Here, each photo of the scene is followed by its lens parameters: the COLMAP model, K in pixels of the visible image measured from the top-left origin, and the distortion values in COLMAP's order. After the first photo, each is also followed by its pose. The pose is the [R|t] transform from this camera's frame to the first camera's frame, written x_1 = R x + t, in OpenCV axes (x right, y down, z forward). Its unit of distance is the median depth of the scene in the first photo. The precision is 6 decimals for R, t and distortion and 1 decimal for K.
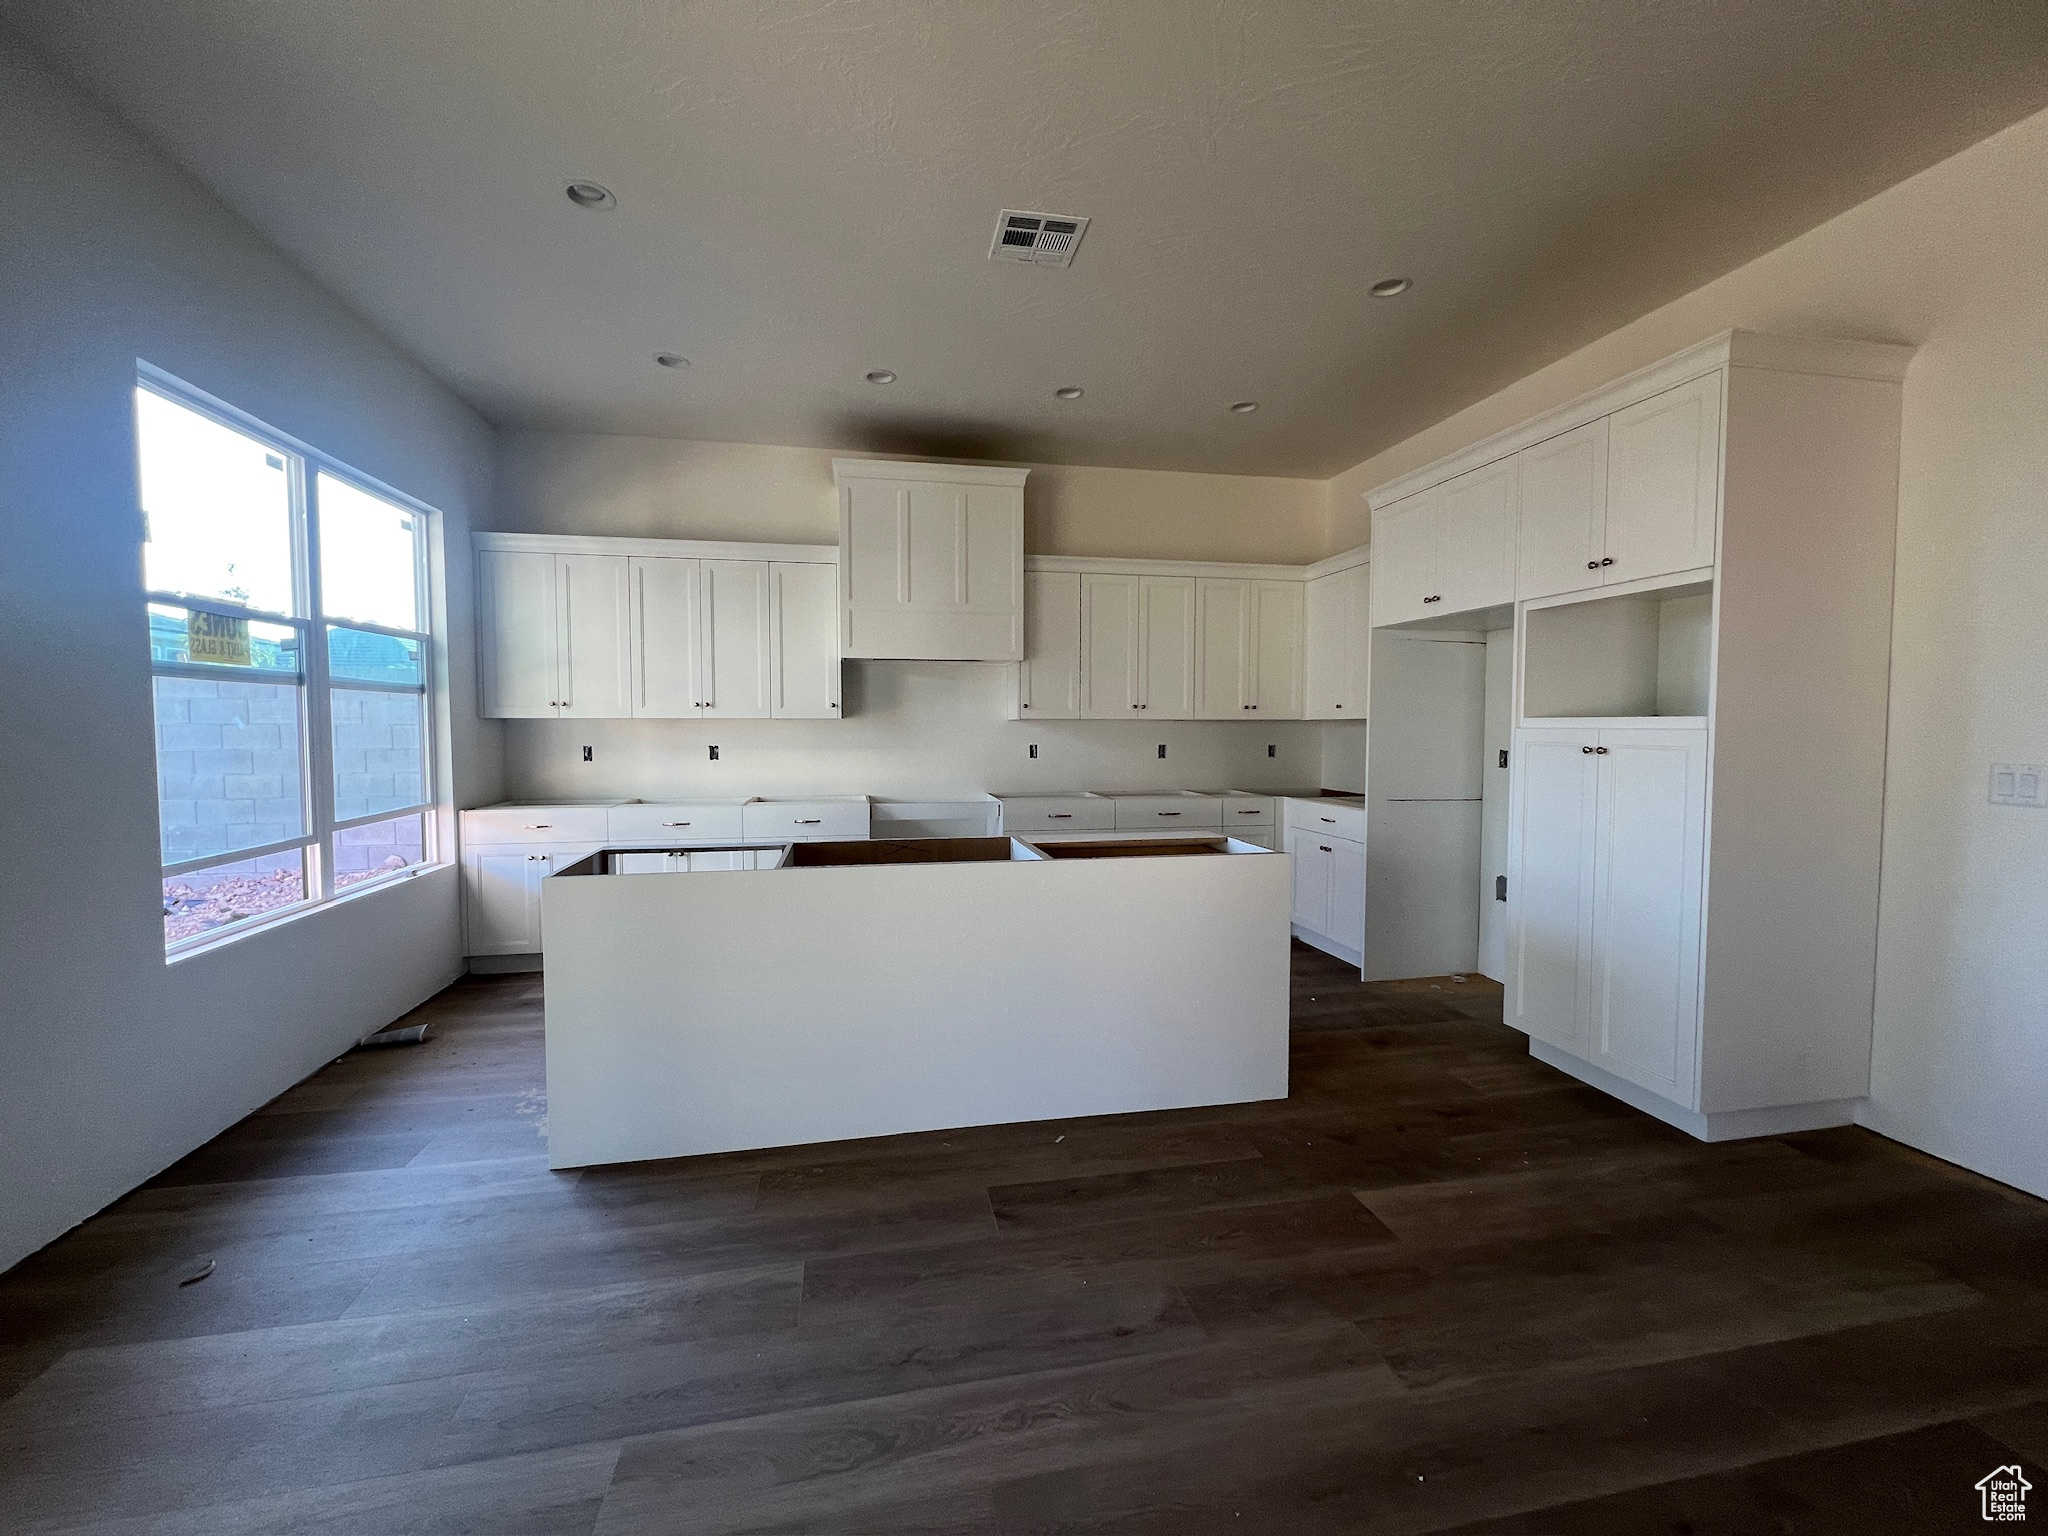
lens RADIAL K [[821.7, 0, 1009.9], [0, 821.7, 763.6], [0, 0, 1]] dist [-0.000872, 0.000123]
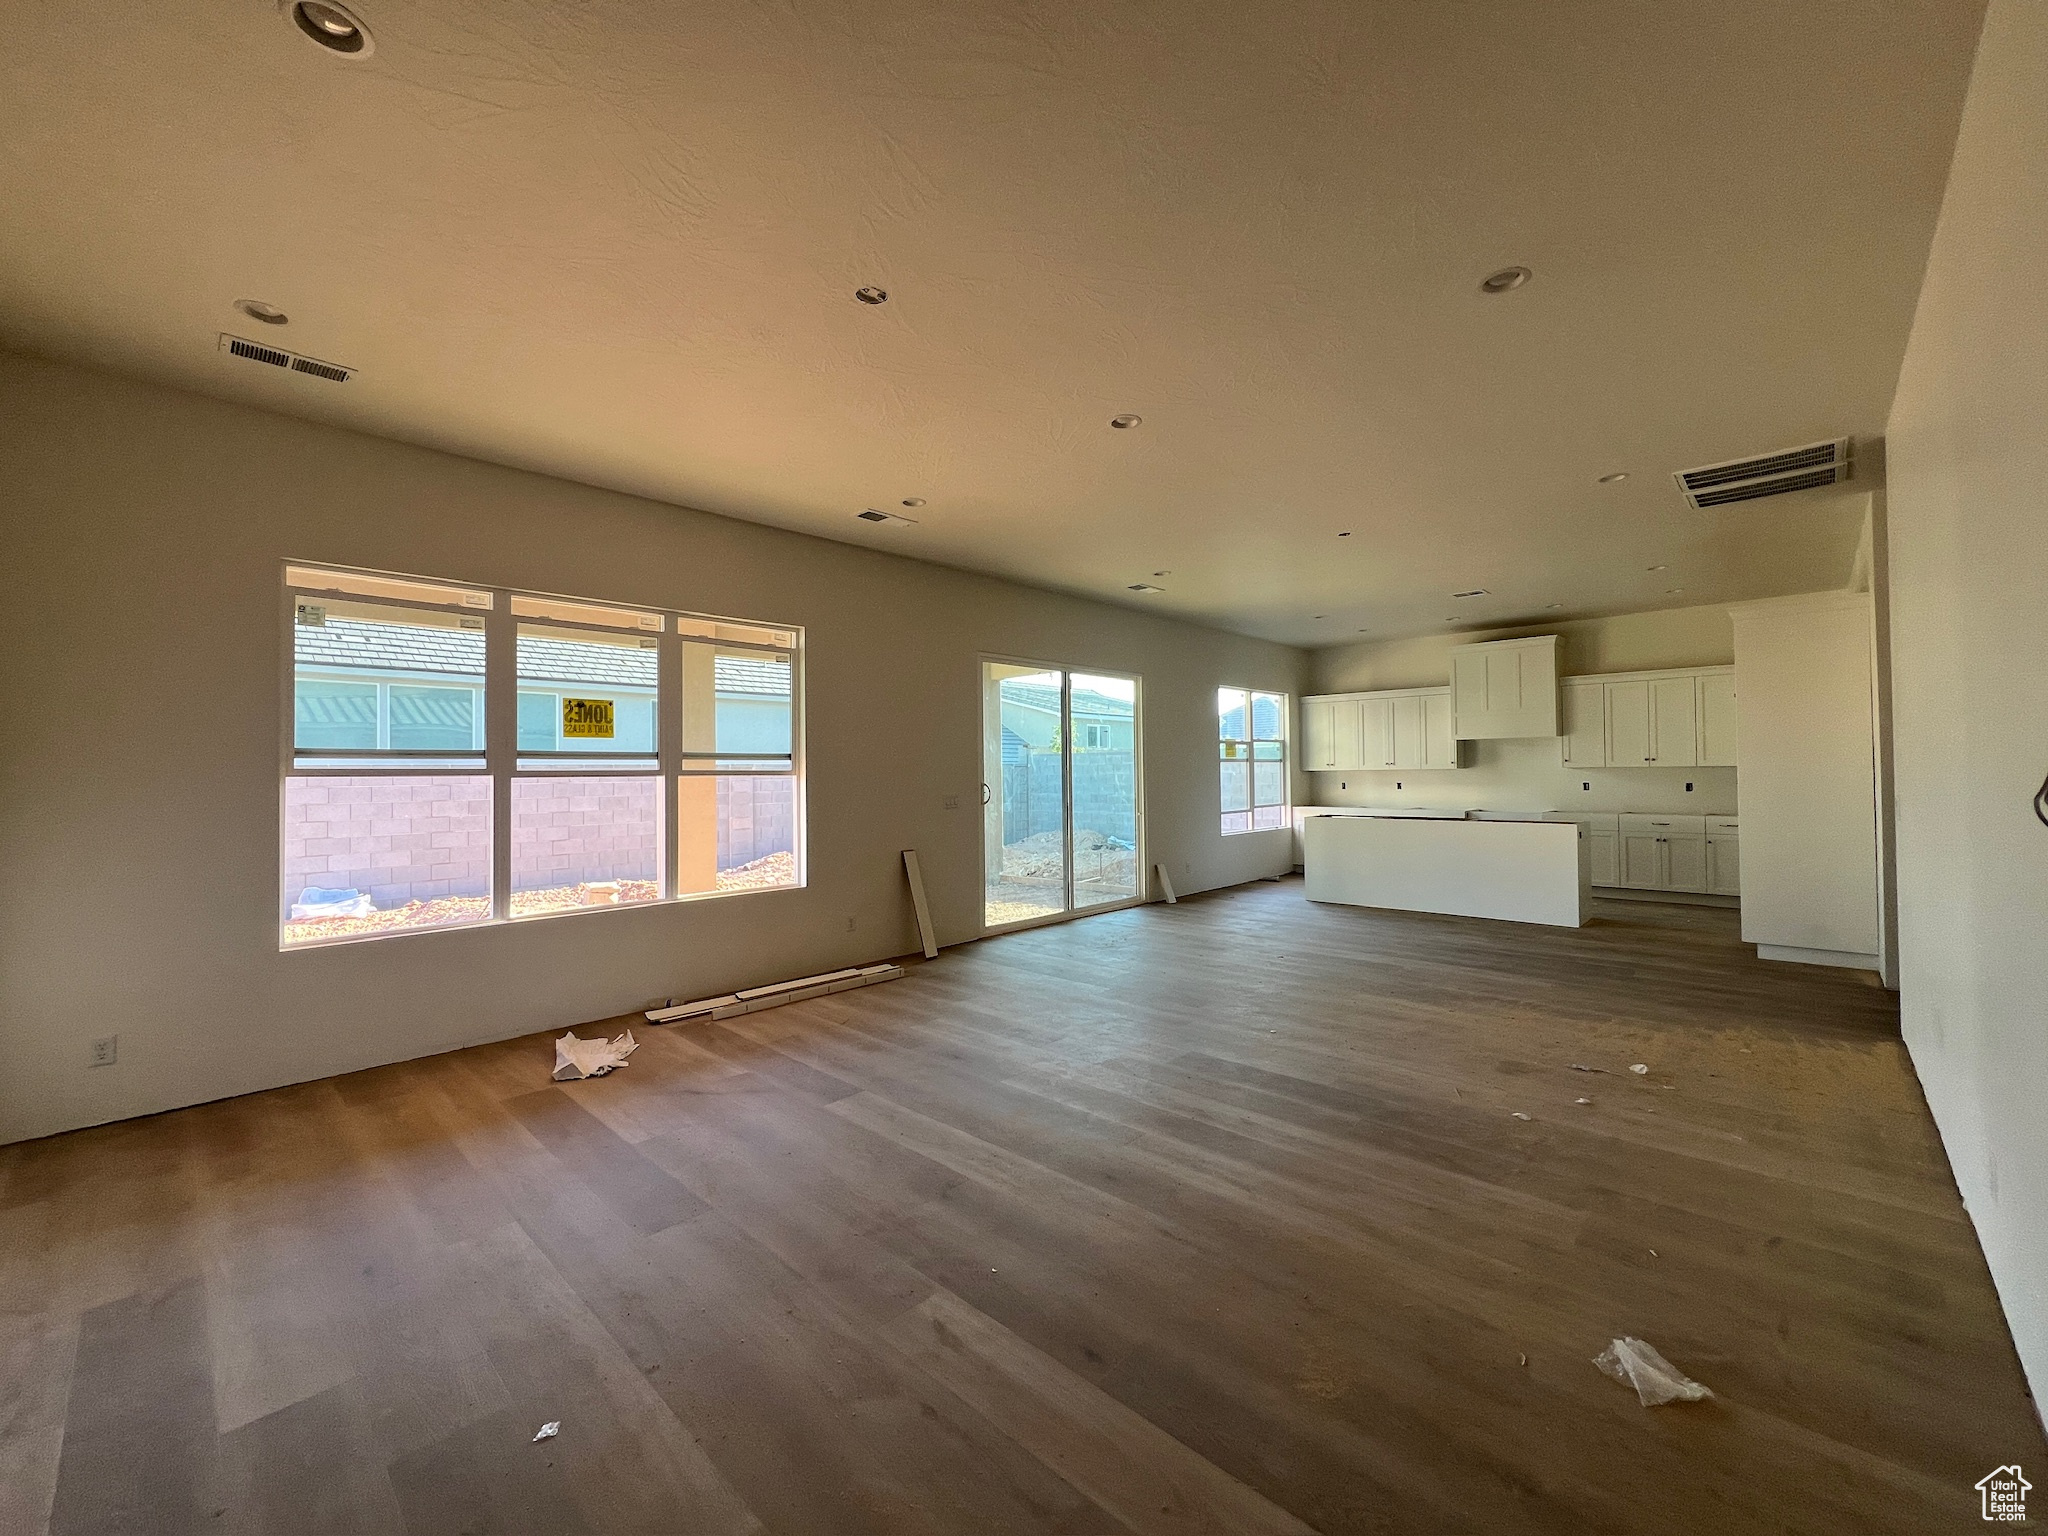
lens RADIAL K [[821.7, 0, 1016.8], [0, 821.7, 764.0], [0, 0, 1]] dist [-0.000872, 0.000123]
pose [[0.578792, -0.016408, -0.815310, 0.876664], [-0.029979, 0.998694, -0.041381, 0.052057], [0.814924, 0.048394, 0.577544, -1.128953]]
